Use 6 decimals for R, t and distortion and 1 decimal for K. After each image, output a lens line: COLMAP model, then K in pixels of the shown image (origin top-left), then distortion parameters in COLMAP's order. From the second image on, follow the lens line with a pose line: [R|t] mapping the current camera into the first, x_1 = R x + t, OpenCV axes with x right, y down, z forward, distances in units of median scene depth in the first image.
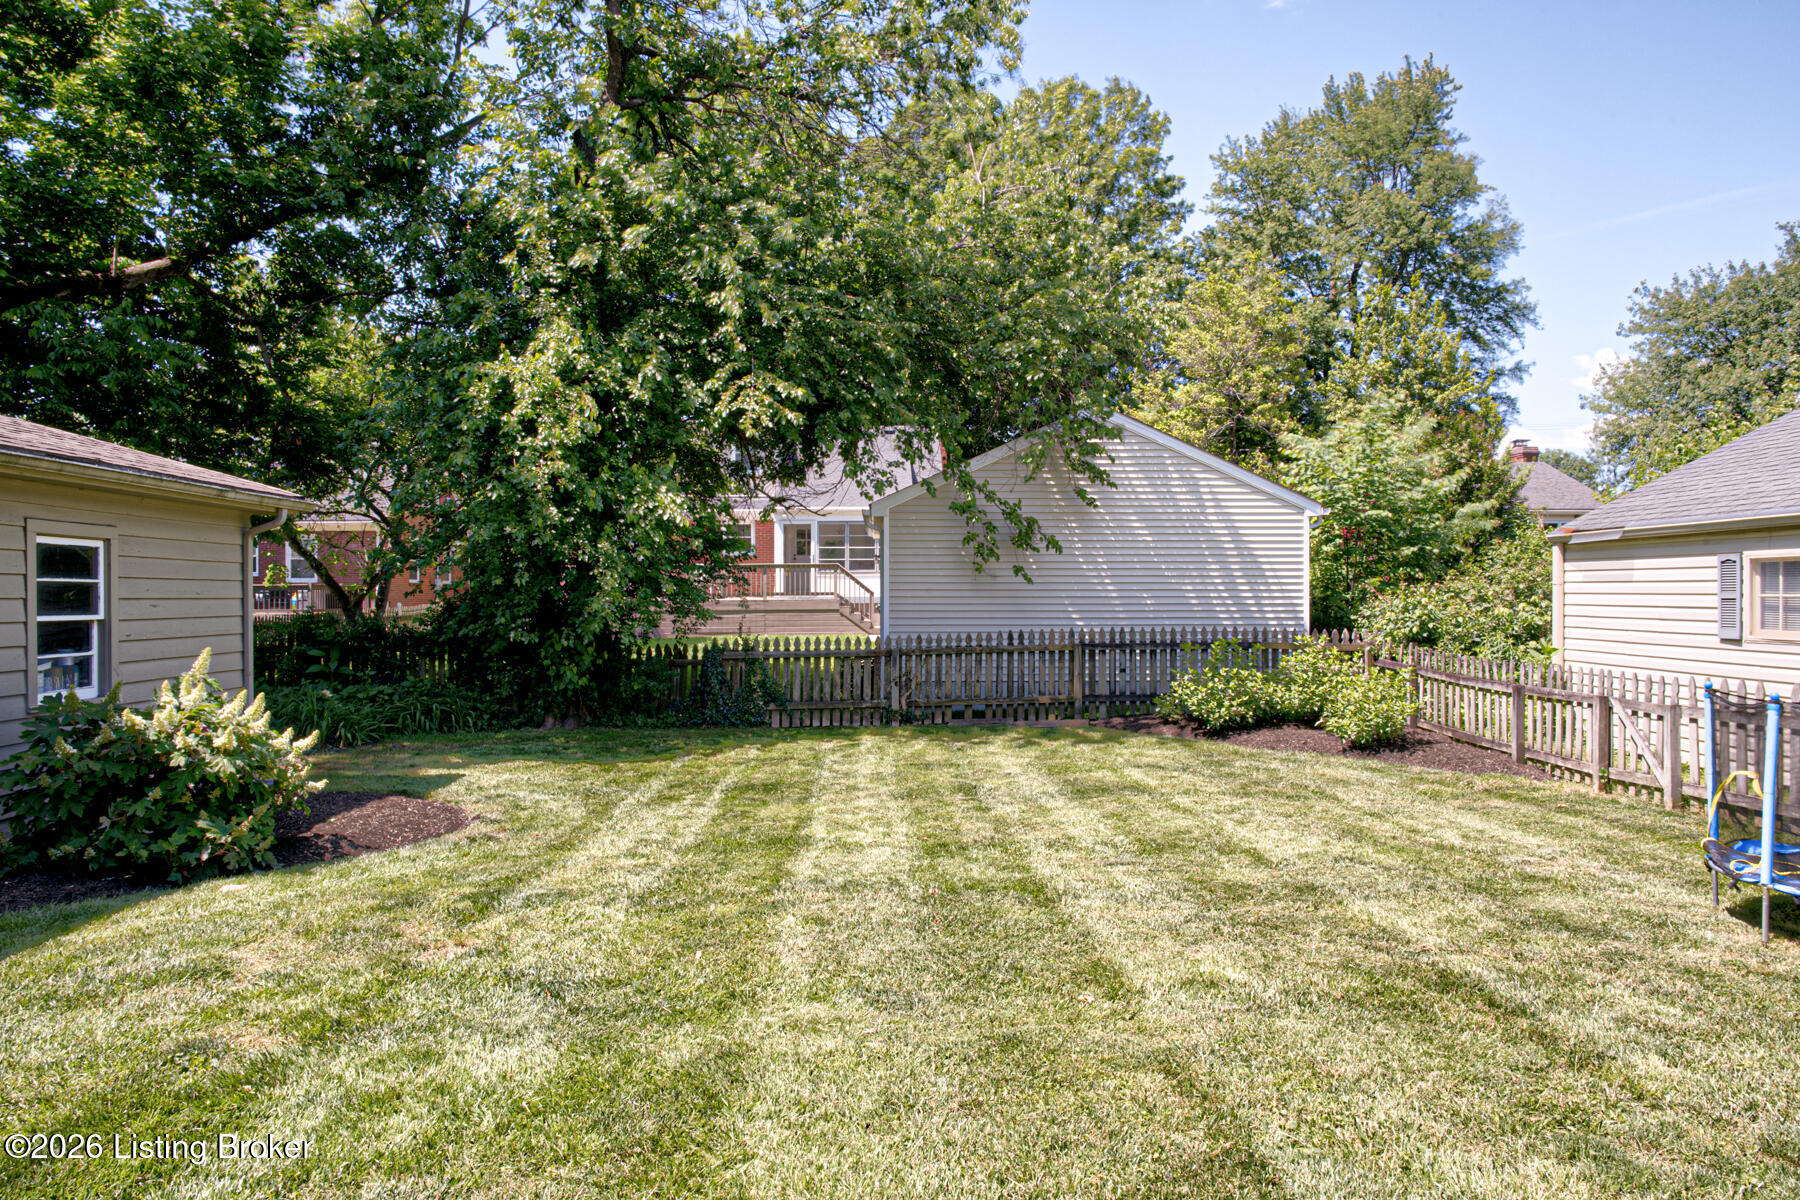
lens RADIAL K [[1222.0, 0, 900.0], [0, 1222.0, 600.0], [0, 0, 1]] dist [-0.001584, 0.003797]
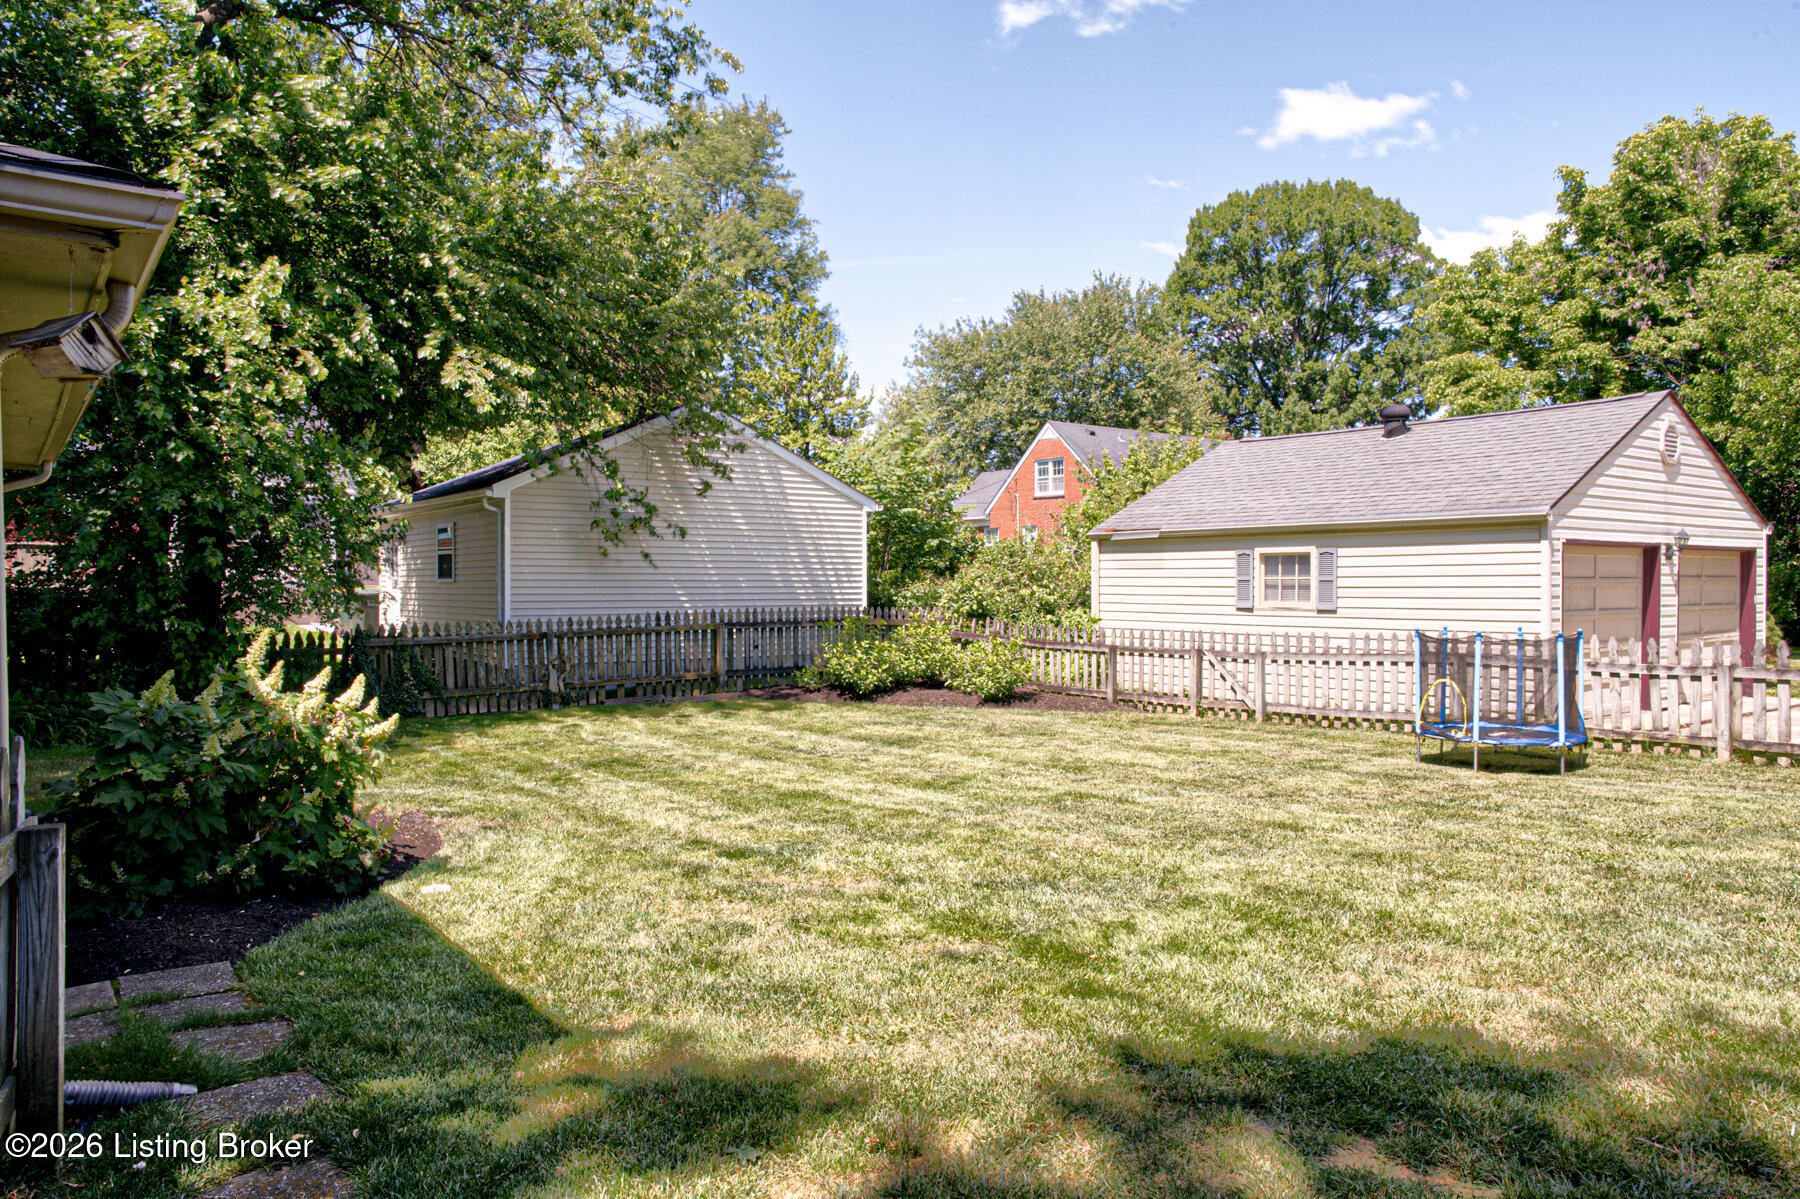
lens RADIAL K [[1222.0, 0, 900.0], [0, 1222.0, 599.5], [0, 0, 1]] dist [-0.001584, 0.003797]
pose [[0.832979, -0.006971, 0.553261, -0.318720], [0.002195, 0.999954, 0.009295, 0.004957], [-0.553301, -0.006528, 0.832956, 0.010340]]
